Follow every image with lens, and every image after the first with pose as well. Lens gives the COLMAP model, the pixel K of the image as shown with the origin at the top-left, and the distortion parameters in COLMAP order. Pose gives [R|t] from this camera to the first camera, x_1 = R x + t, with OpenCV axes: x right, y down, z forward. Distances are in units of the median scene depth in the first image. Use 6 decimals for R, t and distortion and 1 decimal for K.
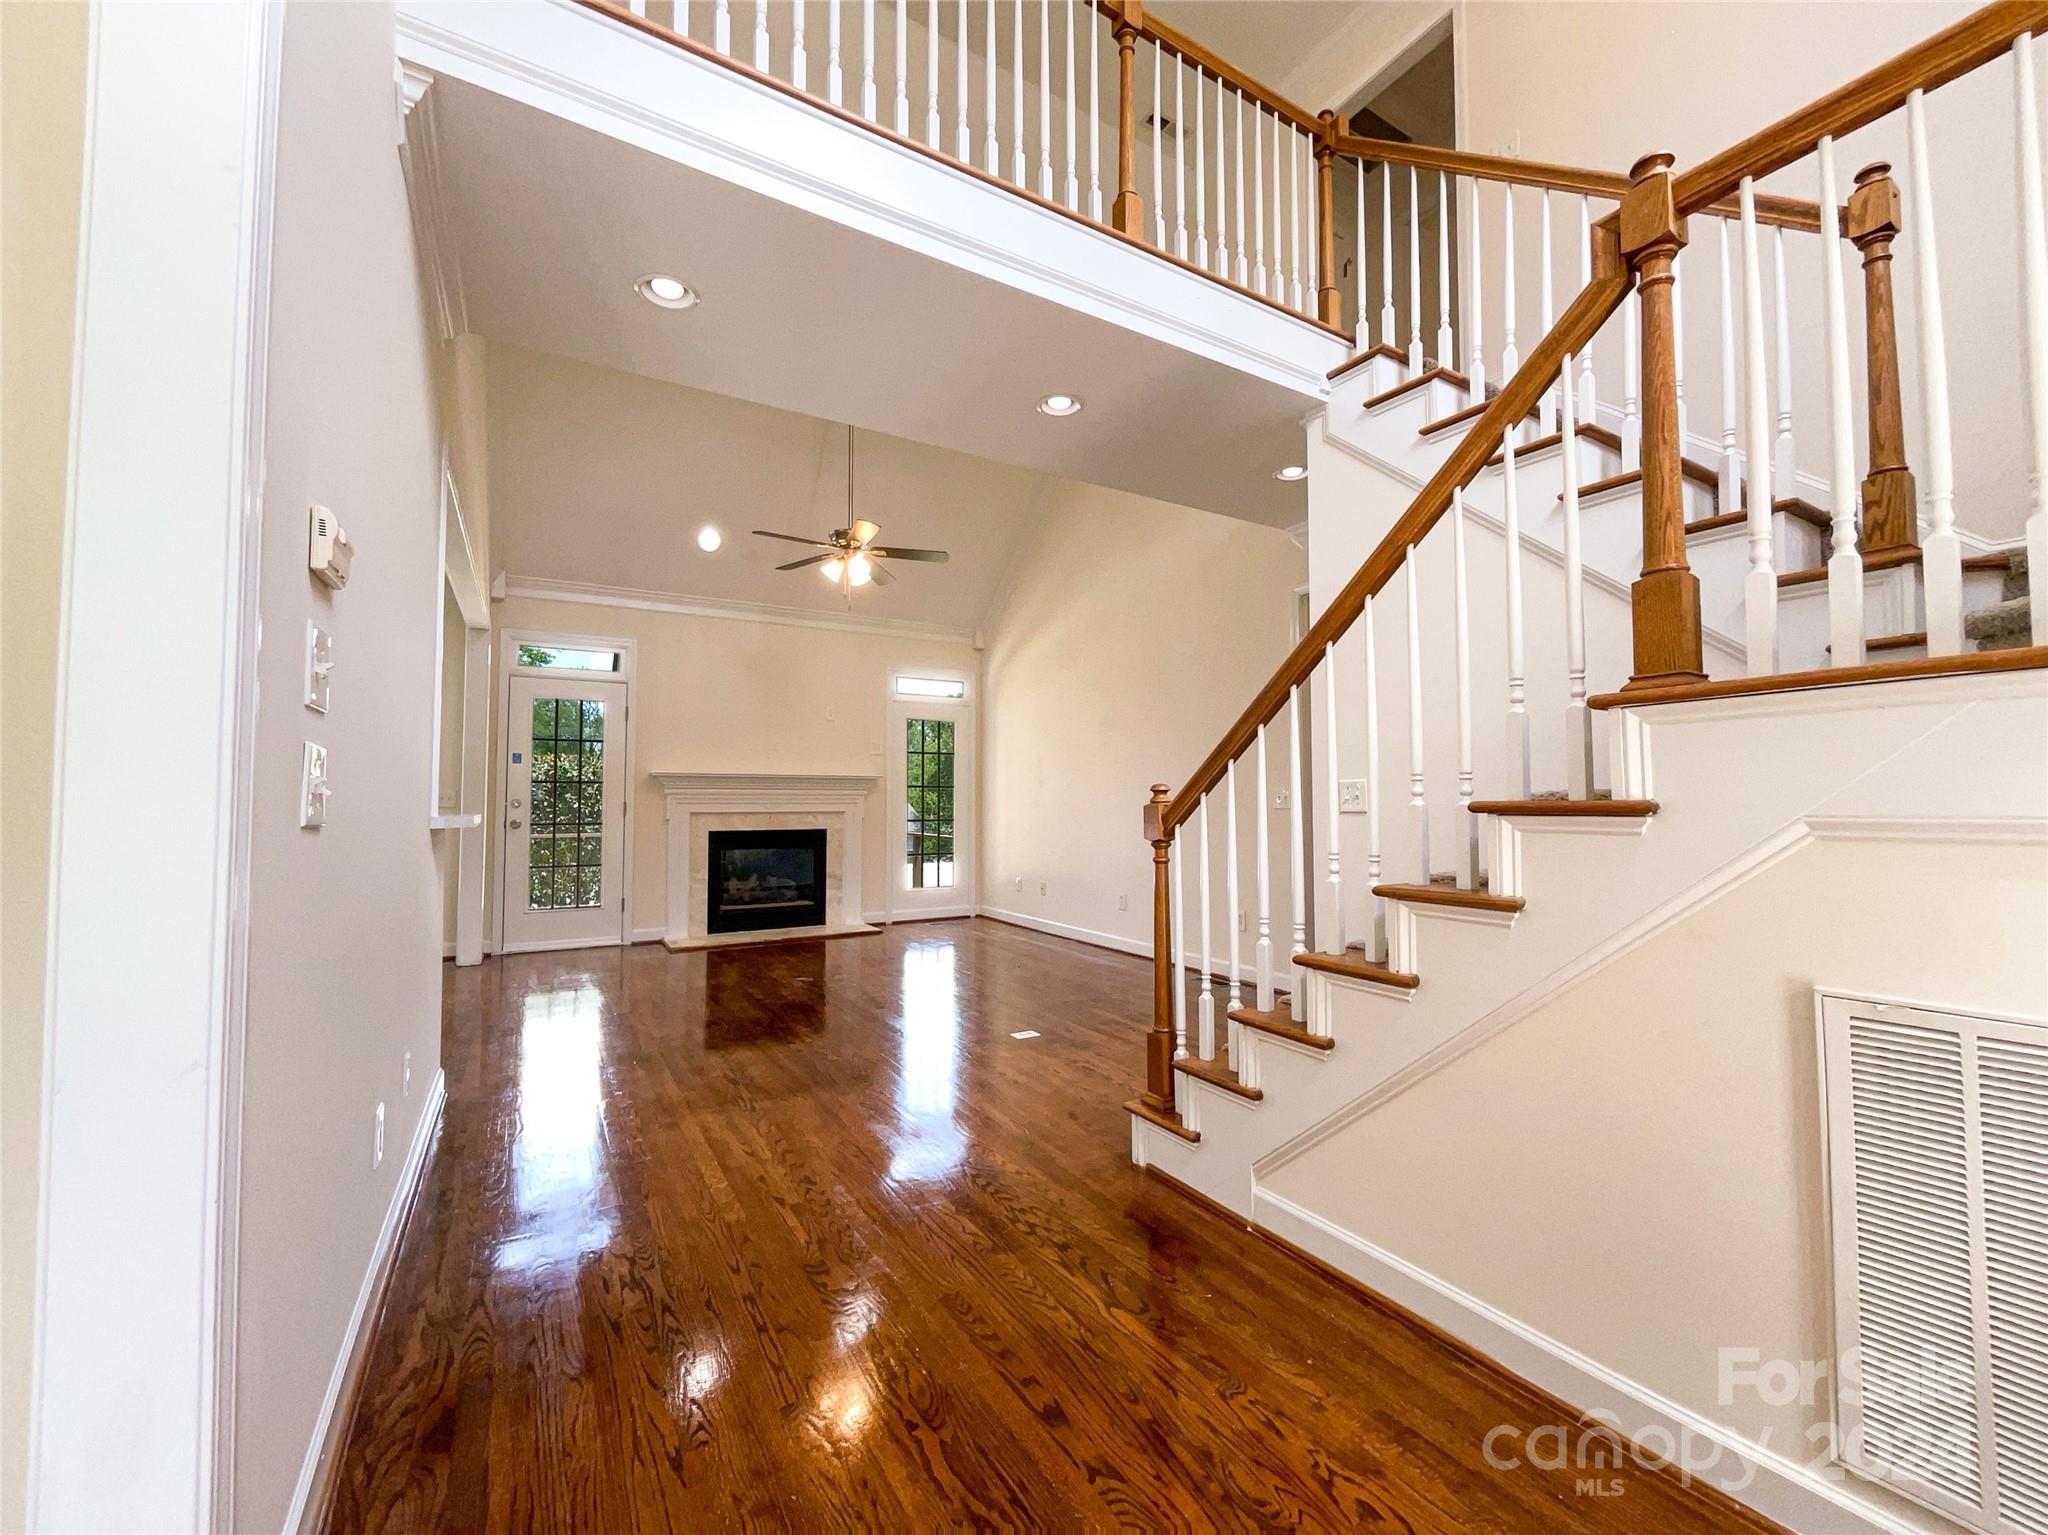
lens RADIAL K [[822.1, 0, 1024.0], [0, 822.1, 767.5], [0, 0, 1]] dist [0.000056, -0.000059]
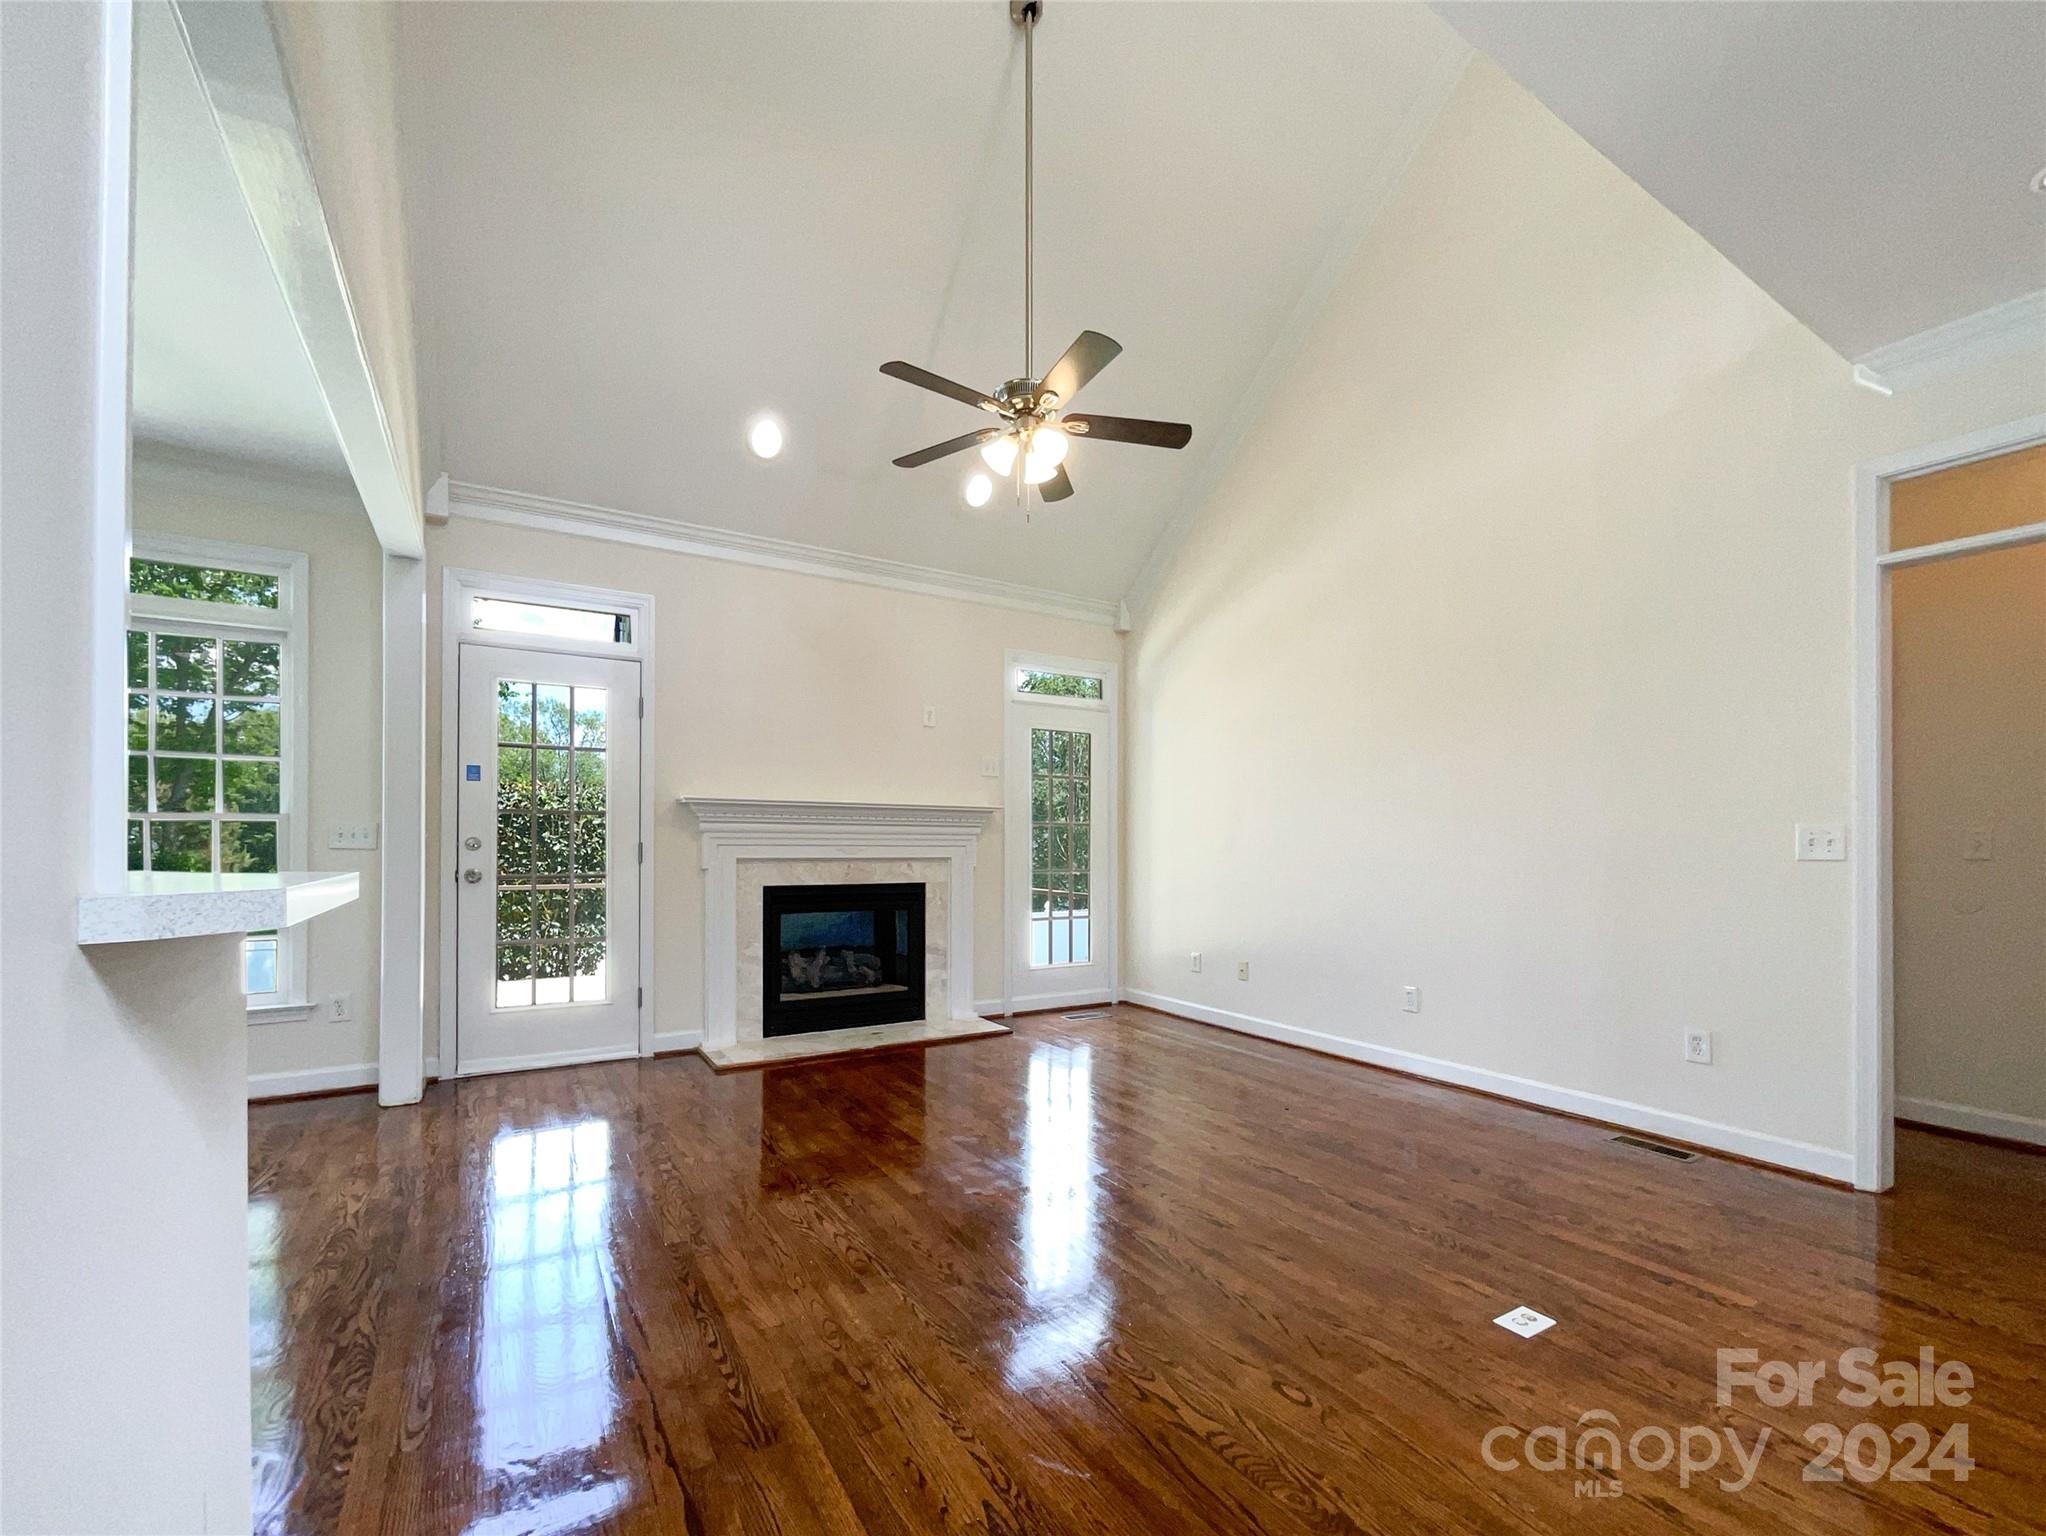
lens RADIAL K [[856.4, 0, 1017.5], [0, 856.4, 843.6], [0, 0, 1]] dist [0.015843, -0.000045]
pose [[0.999984, 0.004597, 0.003237, -0.176585], [-0.004717, 0.999267, 0.038000, 0.014703], [-0.003060, -0.038015, 0.999272, 0.294820]]
